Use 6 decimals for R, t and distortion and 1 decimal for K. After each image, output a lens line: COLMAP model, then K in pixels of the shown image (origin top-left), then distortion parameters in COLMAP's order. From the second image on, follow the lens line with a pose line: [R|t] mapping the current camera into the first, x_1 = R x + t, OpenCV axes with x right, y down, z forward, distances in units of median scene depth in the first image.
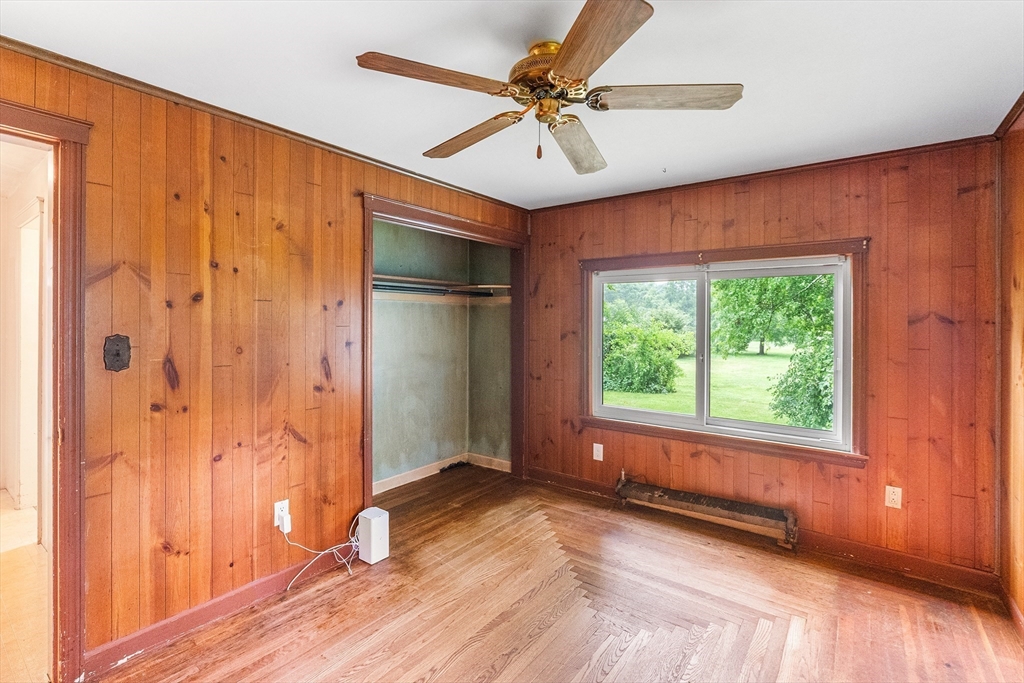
lens RADIAL K [[470.2, 0, 515.7], [0, 470.2, 320.3], [0, 0, 1]] dist [-0.002629, 0.001151]
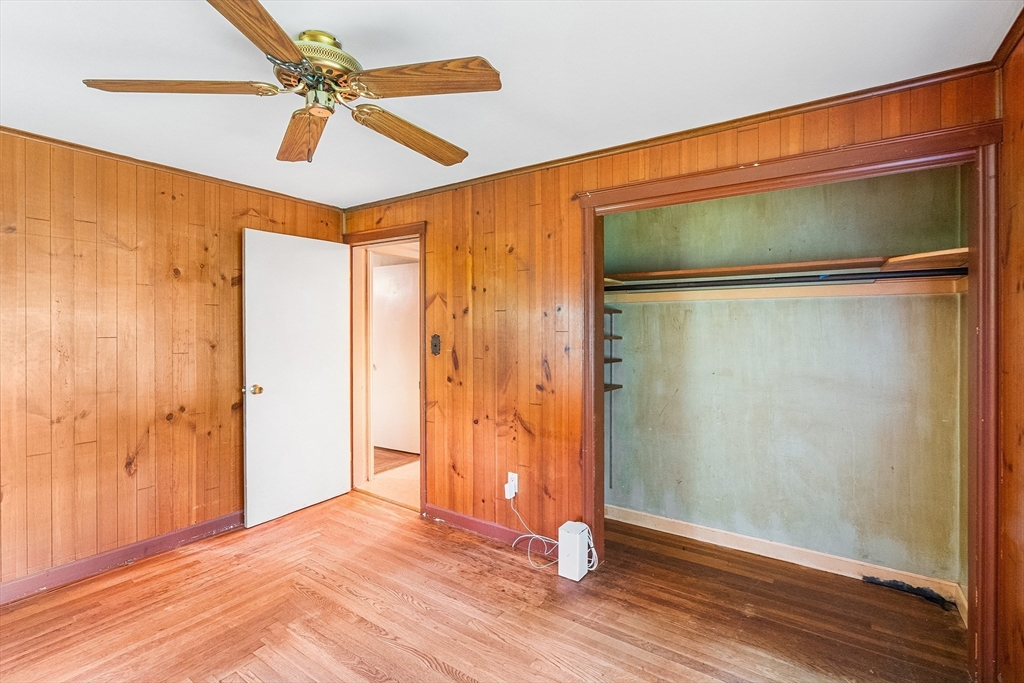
lens RADIAL K [[466.5, 0, 516.6], [0, 466.5, 330.2], [0, 0, 1]] dist [-0.009917, 0.001517]
pose [[0.045526, 0.002834, -0.998959, 0.674298], [0.001083, 0.999995, 0.002887, 0.006890], [0.998963, -0.001213, 0.045523, 0.891575]]
